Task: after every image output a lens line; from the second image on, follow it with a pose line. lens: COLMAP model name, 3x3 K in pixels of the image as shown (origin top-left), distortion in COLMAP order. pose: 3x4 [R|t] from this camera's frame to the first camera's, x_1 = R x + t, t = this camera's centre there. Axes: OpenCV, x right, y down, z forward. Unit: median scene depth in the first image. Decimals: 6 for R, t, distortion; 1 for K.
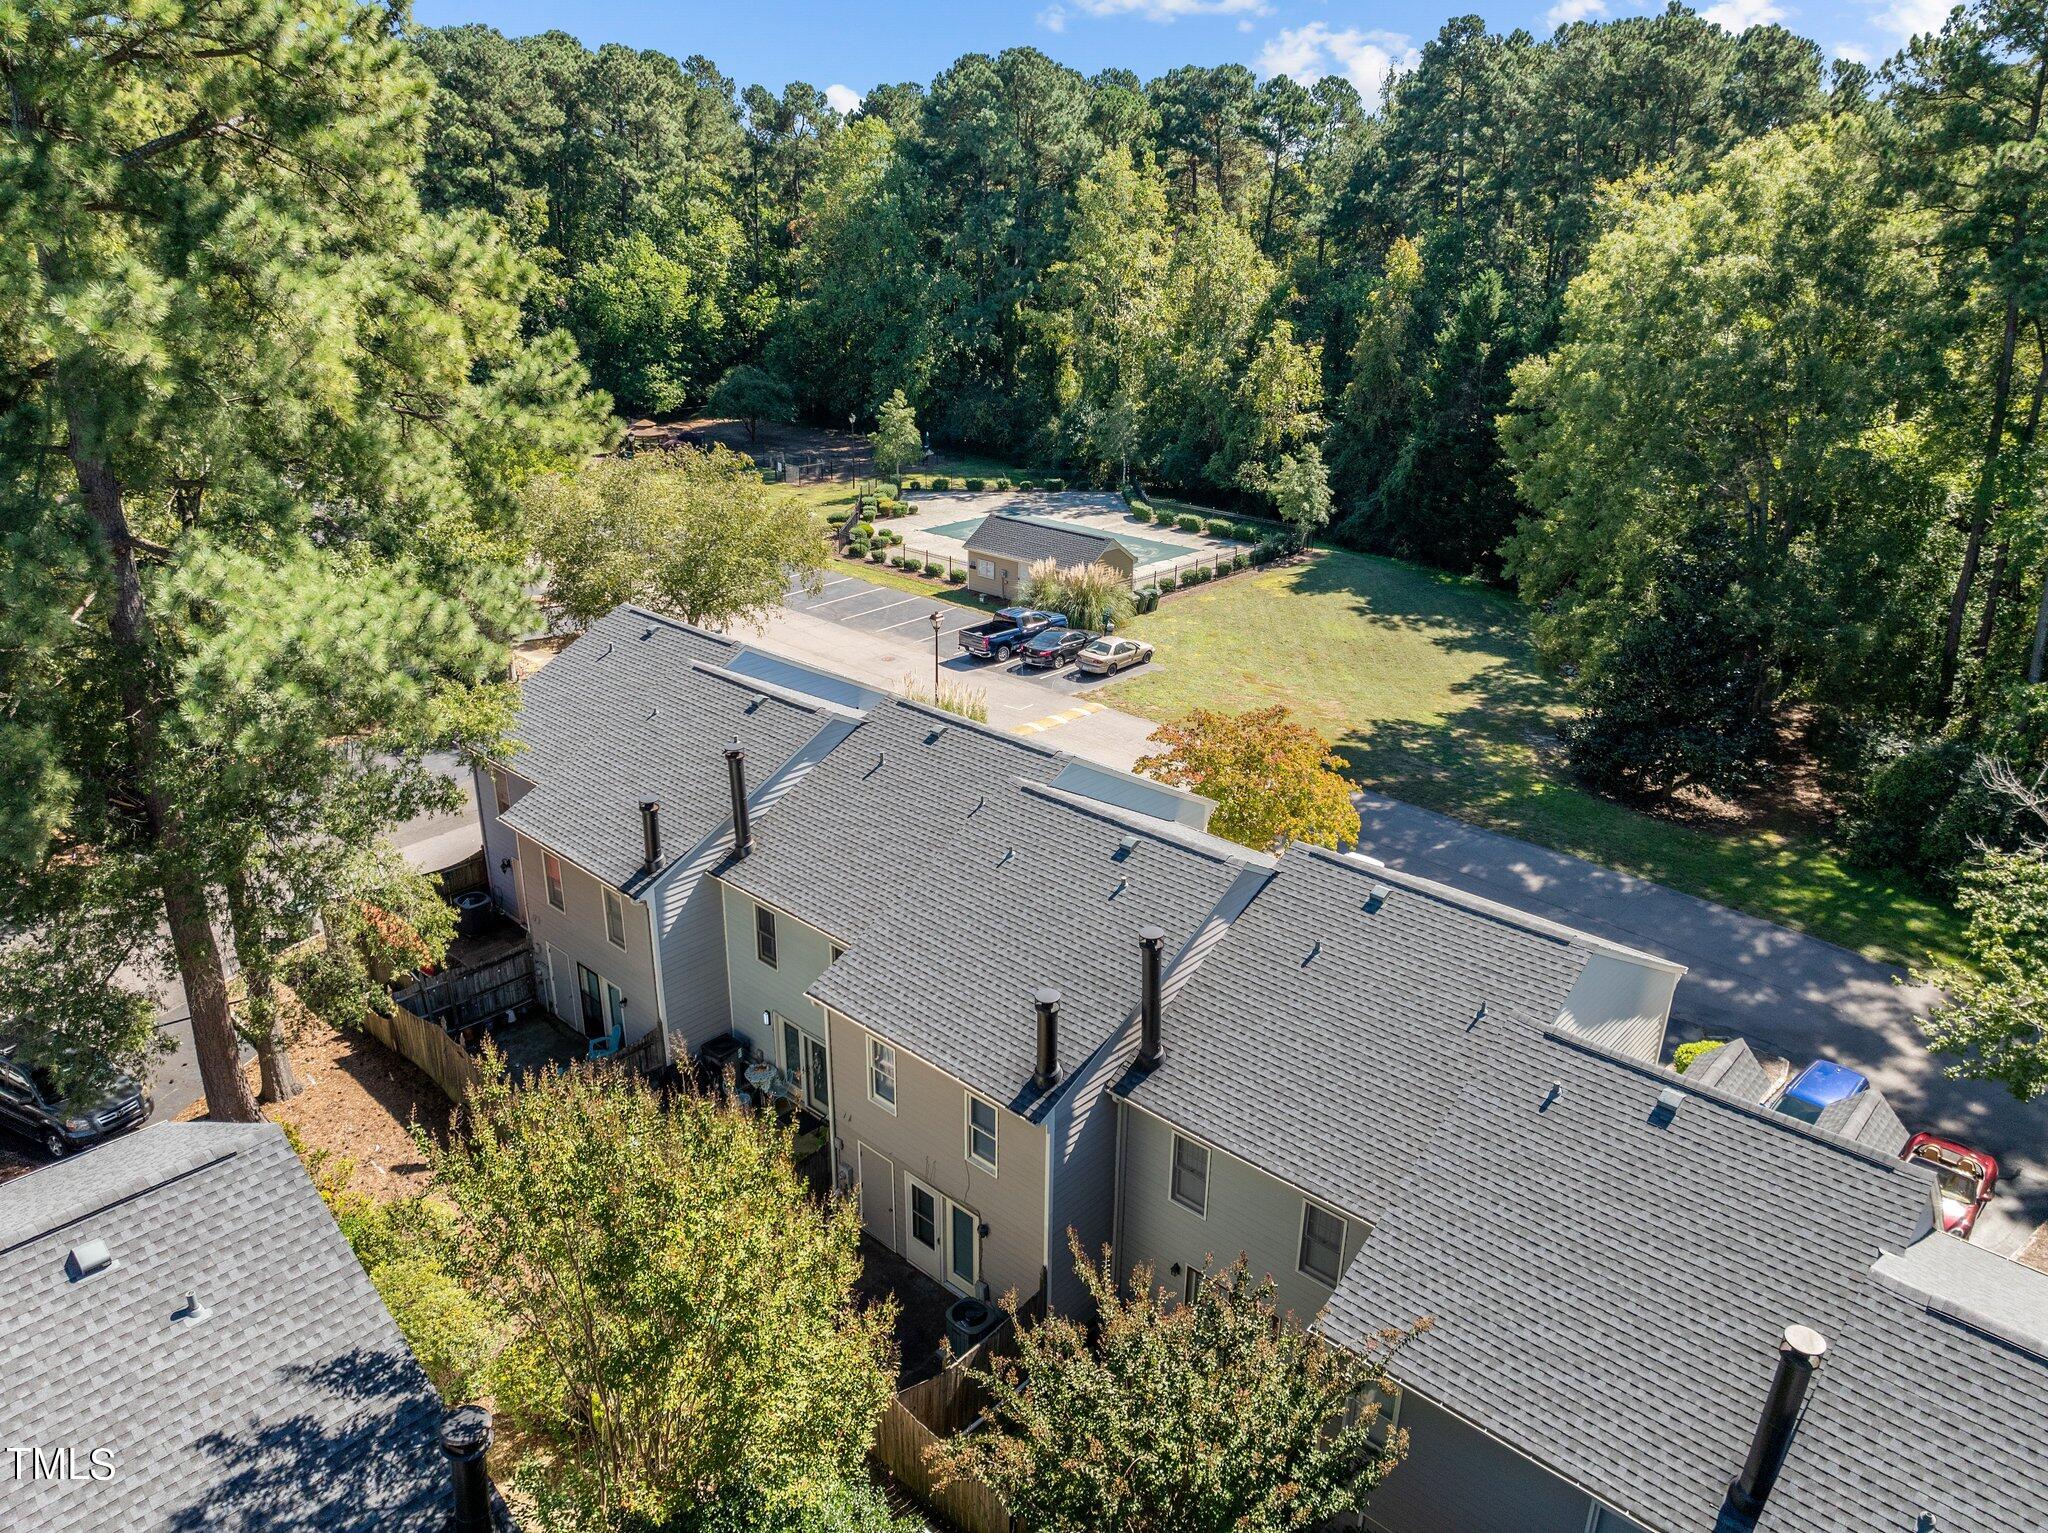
lens RADIAL K [[1421.9, 0, 1022.2], [0, 1421.9, 770.5], [0, 0, 1]] dist [-0.002458, -0.000147]
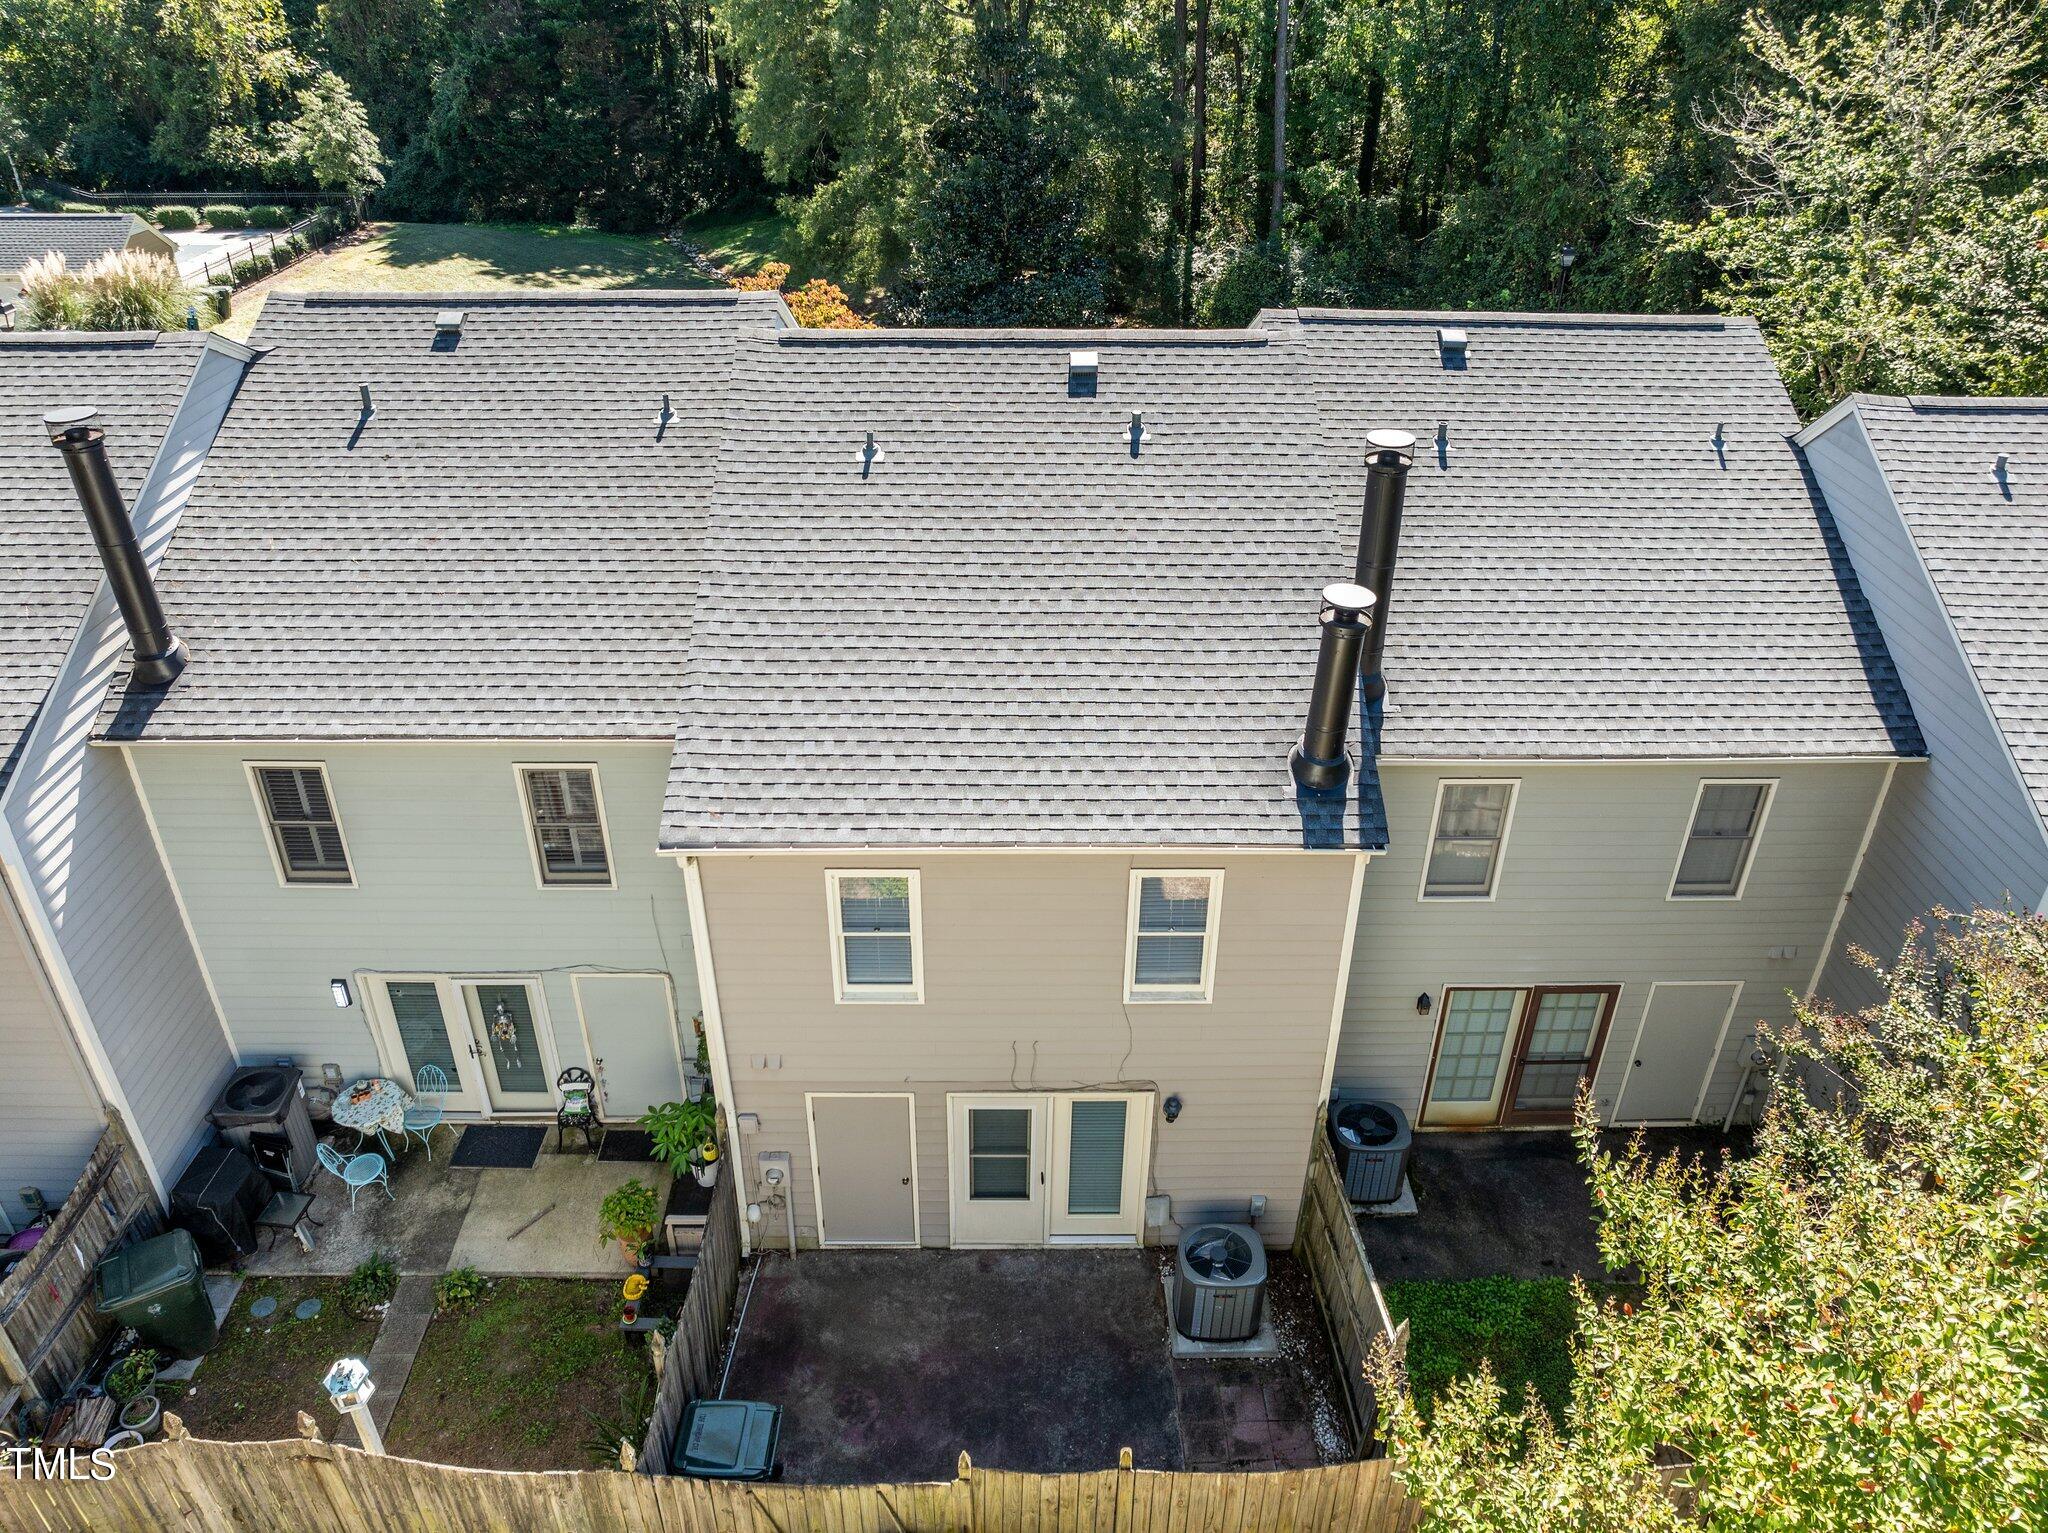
lens RADIAL K [[1442.1, 0, 1023.7], [0, 1442.1, 761.7], [0, 0, 1]] dist [-0.026004, 0.003224]
pose [[0.727490, -0.359895, 0.584152, -0.100663], [0.261410, 0.932559, 0.248994, 0.016329], [-0.634368, -0.028437, 0.772508, 0.187257]]
